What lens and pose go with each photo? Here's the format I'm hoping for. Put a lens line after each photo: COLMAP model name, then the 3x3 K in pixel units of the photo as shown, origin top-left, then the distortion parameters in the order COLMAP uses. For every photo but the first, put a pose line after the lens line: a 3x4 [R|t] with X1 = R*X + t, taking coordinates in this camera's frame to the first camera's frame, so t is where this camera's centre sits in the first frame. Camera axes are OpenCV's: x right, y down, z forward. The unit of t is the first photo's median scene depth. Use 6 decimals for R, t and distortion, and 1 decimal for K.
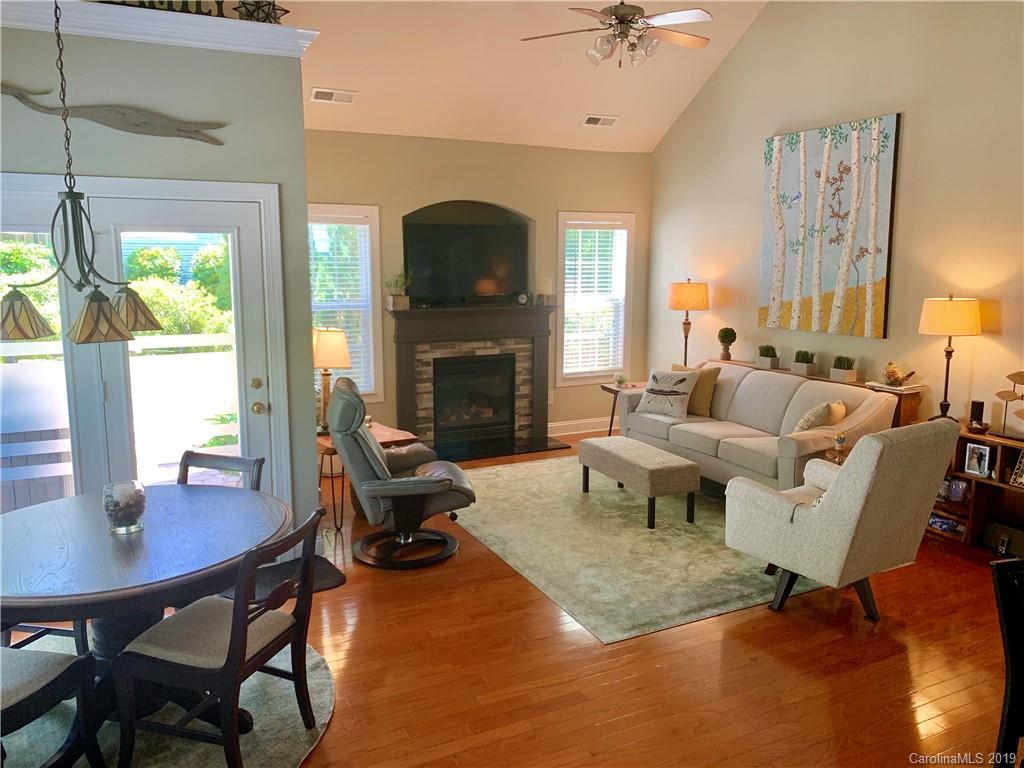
lens RADIAL K [[793.2, 0, 512.0], [0, 793.2, 384.0], [0, 0, 1]] dist [0.079524, -0.086004]
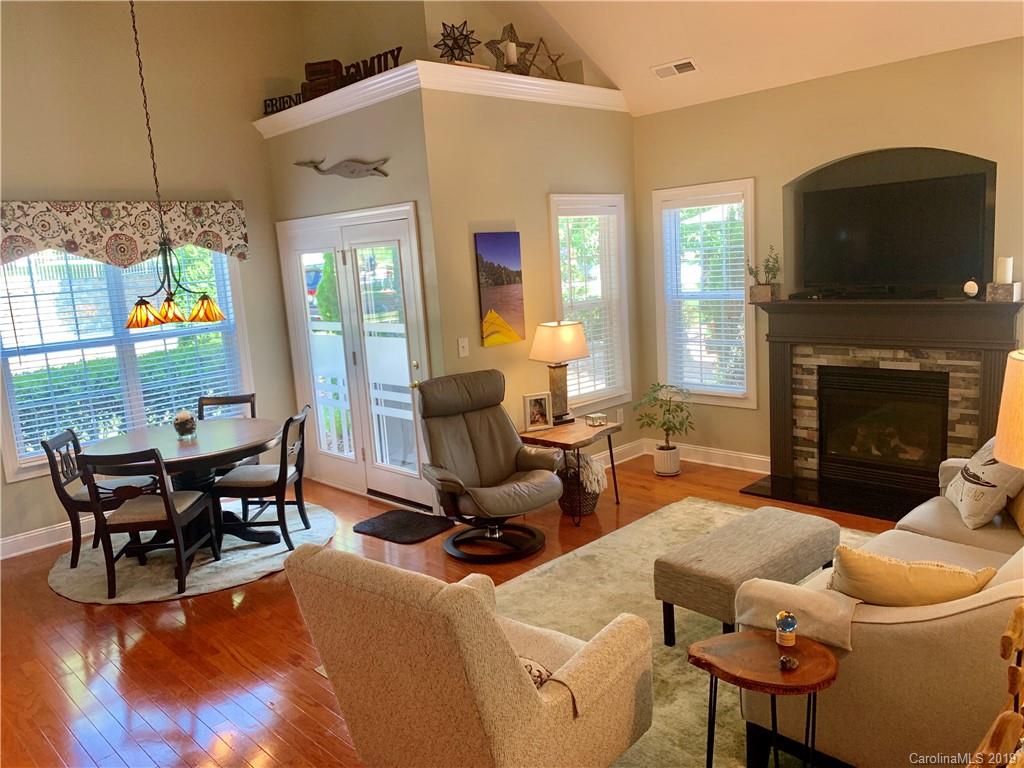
lens RADIAL K [[793.2, 0, 512.0], [0, 793.2, 384.0], [0, 0, 1]] dist [0.079524, -0.086004]
pose [[0.291392, 0.135027, -0.947026, 0.553074], [-0.085750, 0.989689, 0.114725, -0.078202], [0.952753, 0.047778, 0.299966, 0.483407]]
